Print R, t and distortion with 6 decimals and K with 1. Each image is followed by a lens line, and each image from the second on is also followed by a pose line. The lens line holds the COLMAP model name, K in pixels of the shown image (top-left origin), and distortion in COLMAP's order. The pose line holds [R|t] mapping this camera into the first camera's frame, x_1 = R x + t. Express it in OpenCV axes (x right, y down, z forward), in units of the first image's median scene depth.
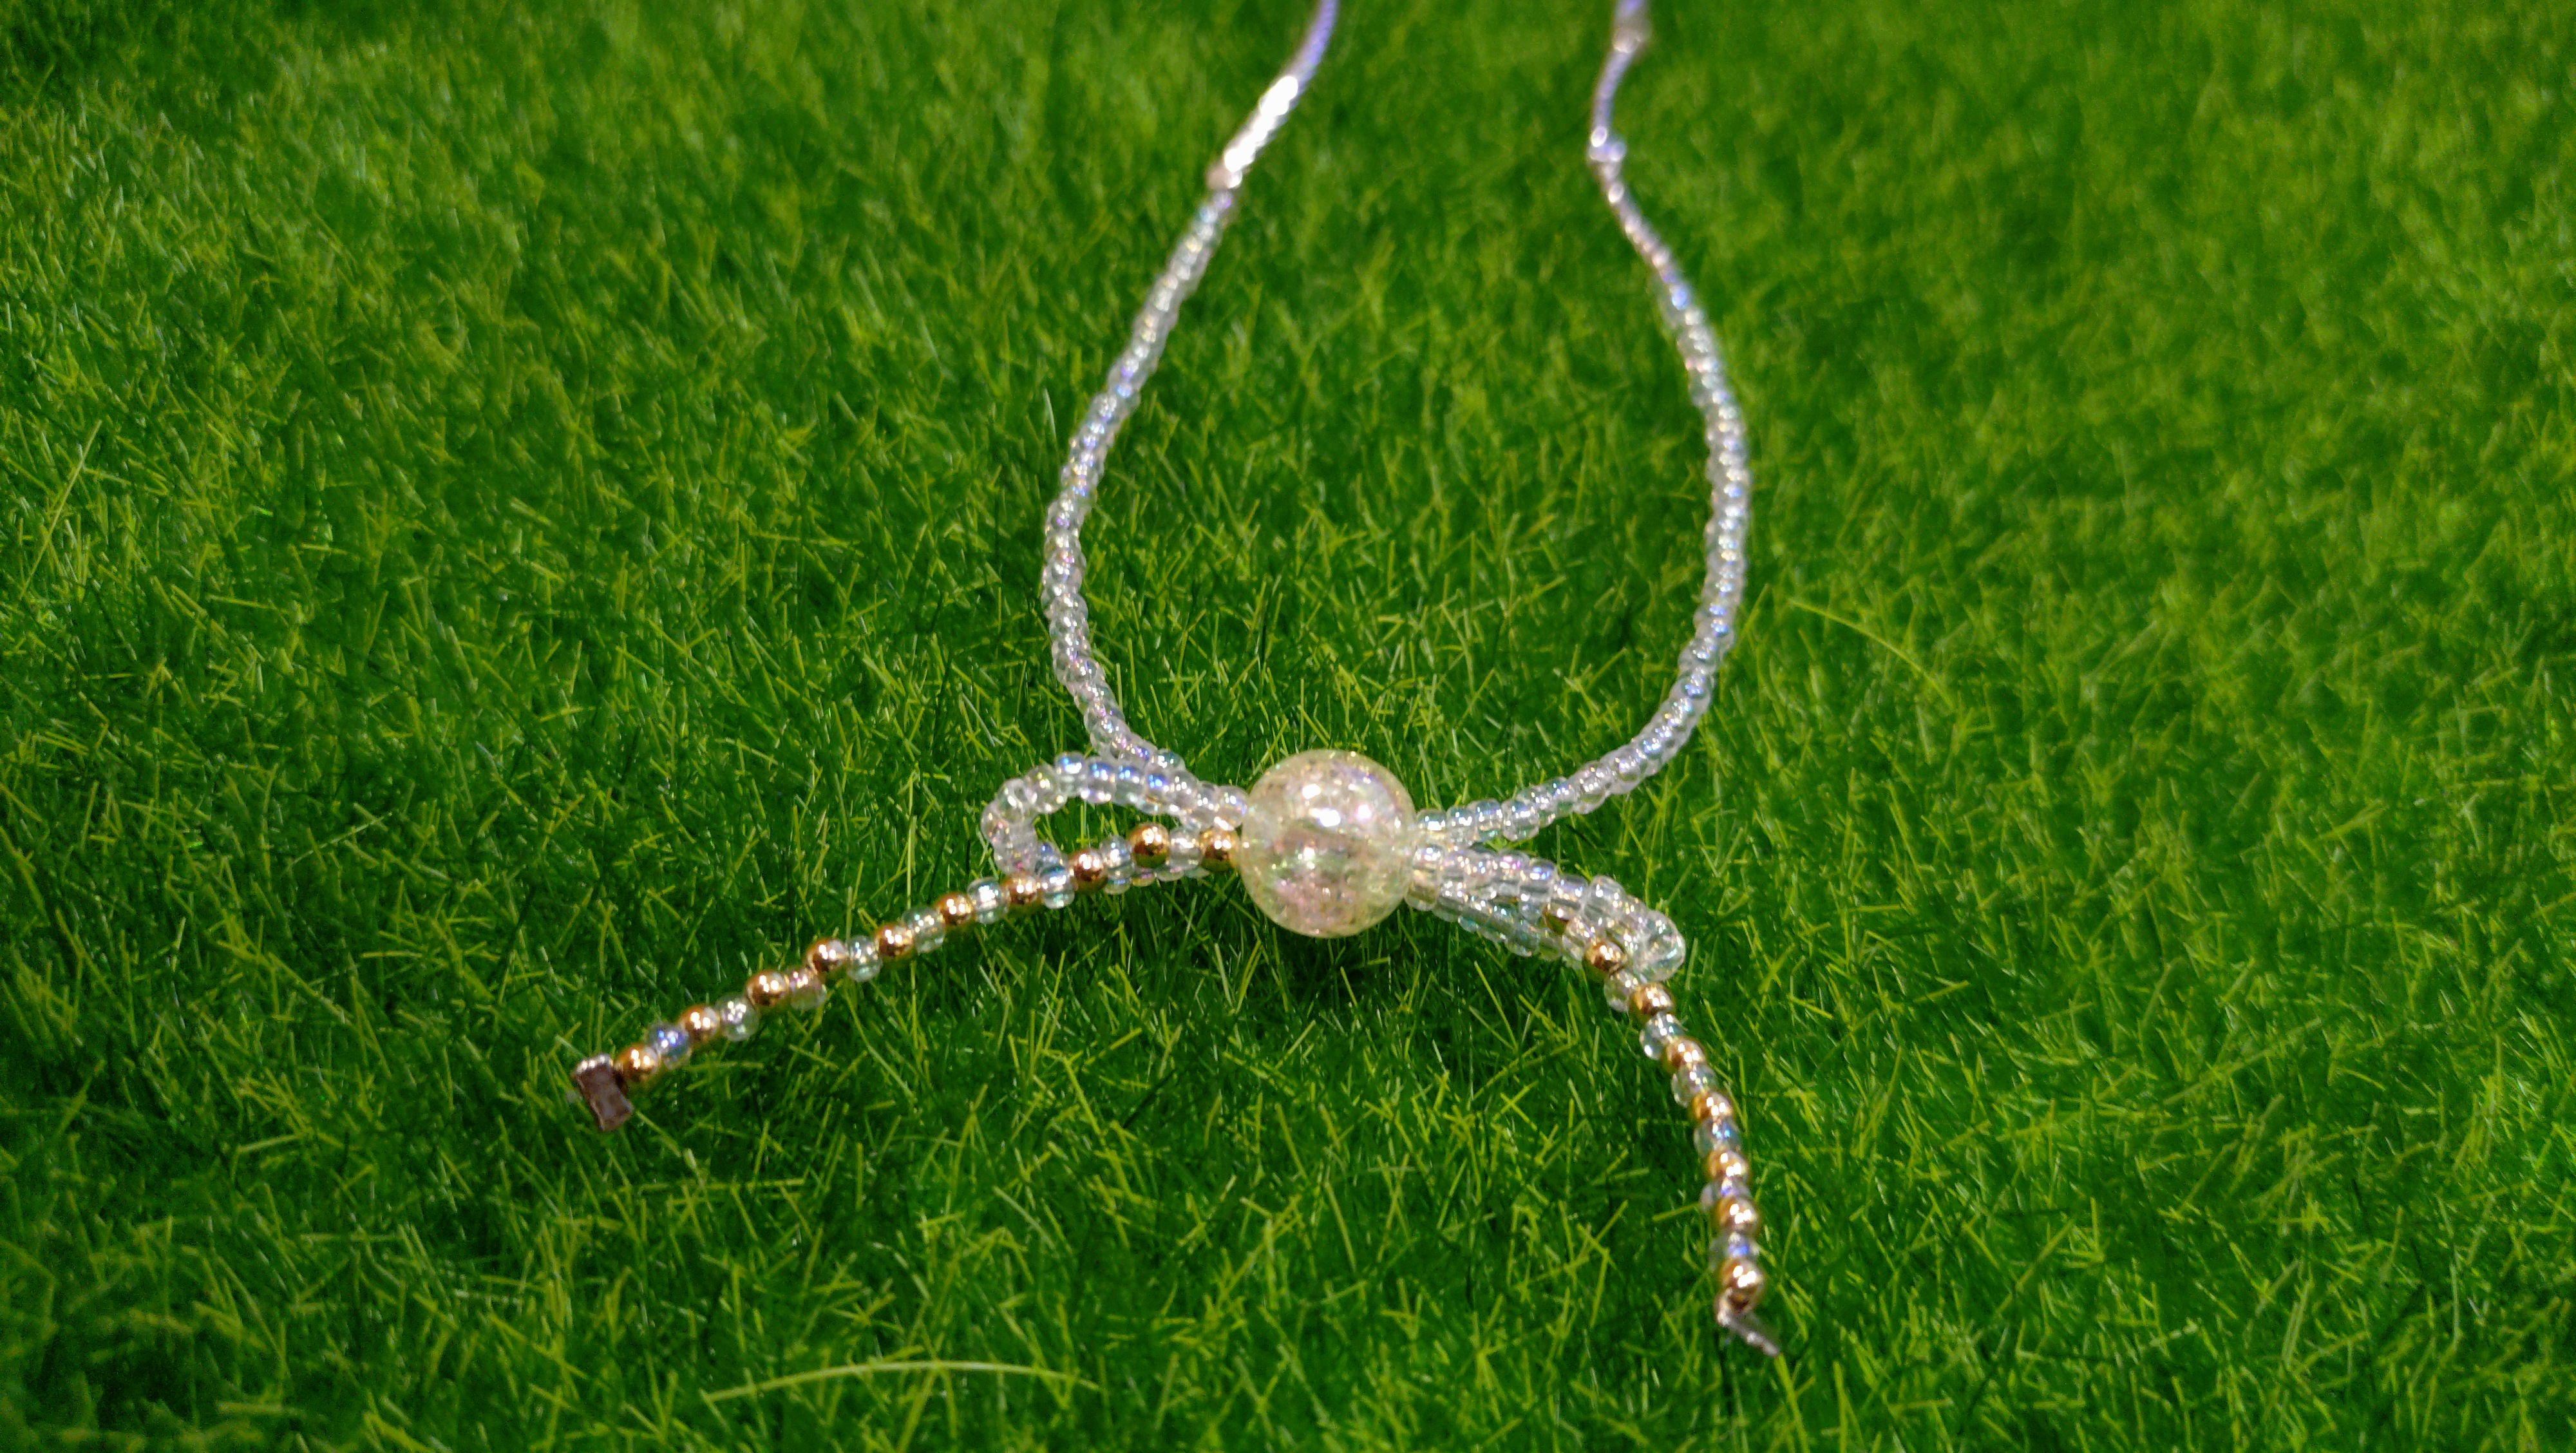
lens RADIAL K [[2041.2, 0, 1288.0], [0, 2041.2, 726.5], [0, 0, 1]] dist [0.096641, -0.175716]
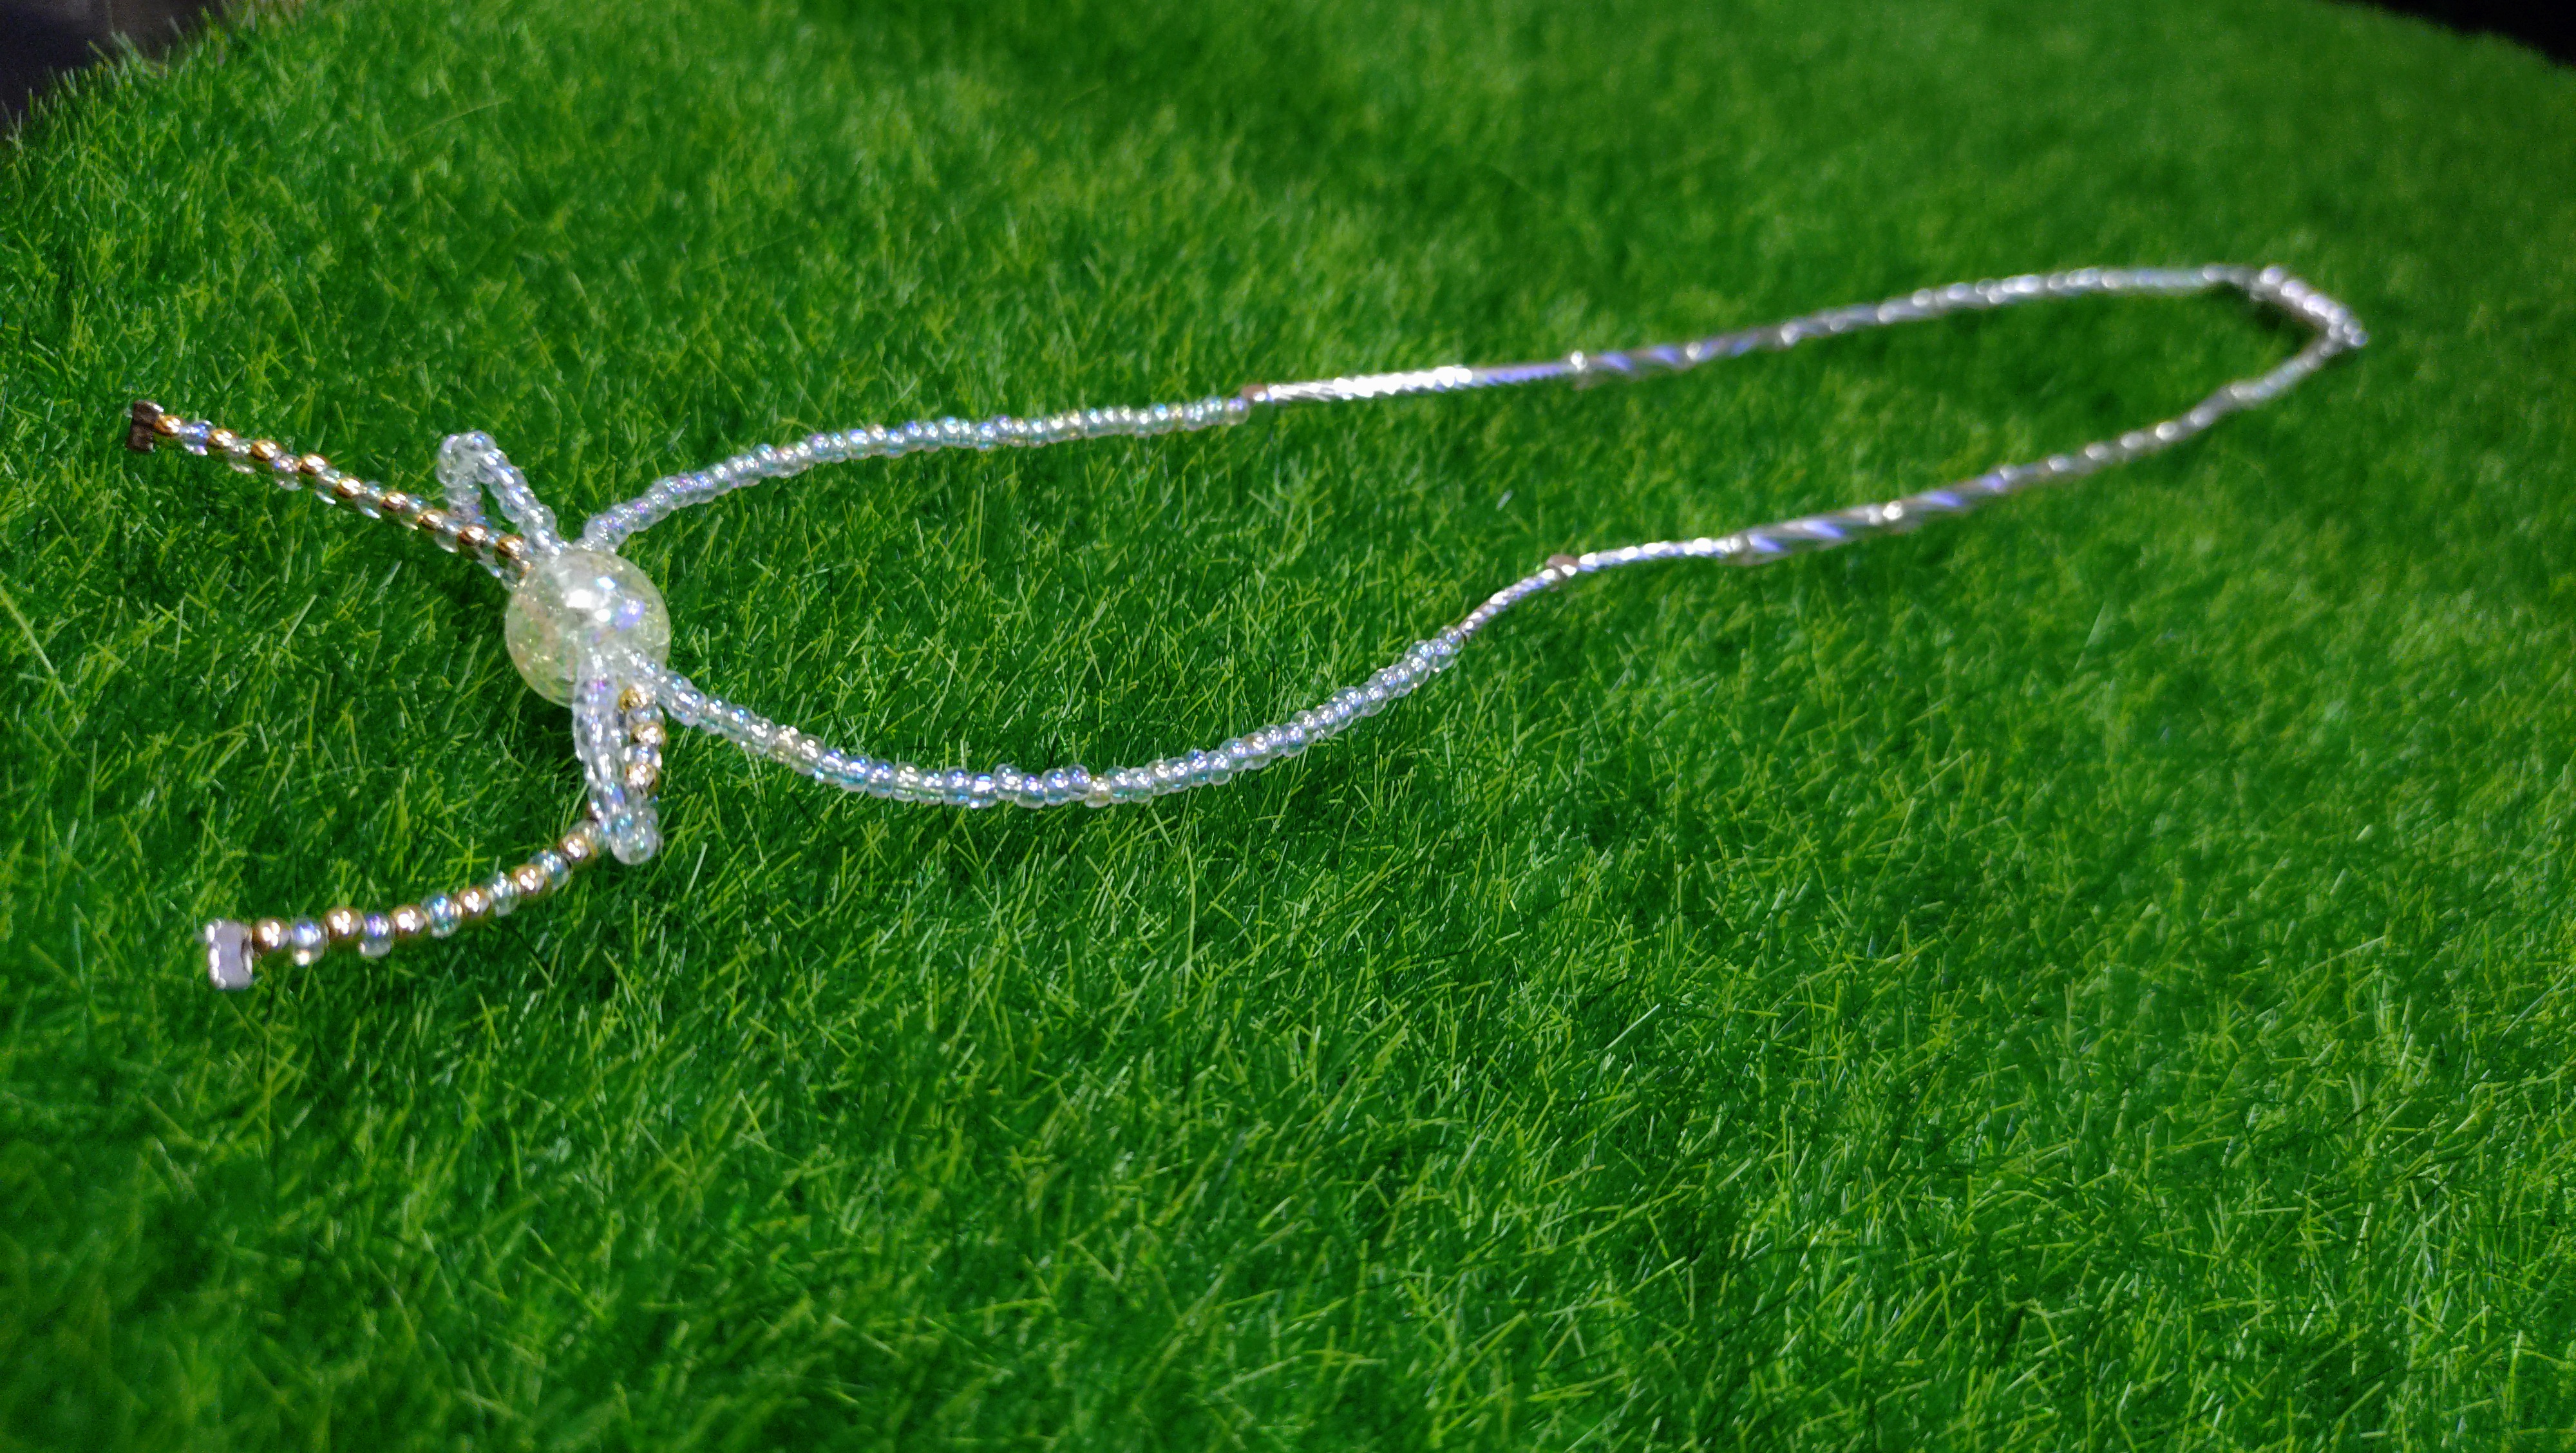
lens RADIAL K [[2041.2, 0, 1288.0], [0, 2041.2, 726.5], [0, 0, 1]] dist [0.096641, -0.175716]
pose [[0.614604, 0.500732, -0.609533, 1.025733], [-0.655909, 0.753657, -0.042236, -0.116210], [0.438230, 0.425757, 0.791635, 0.258638]]
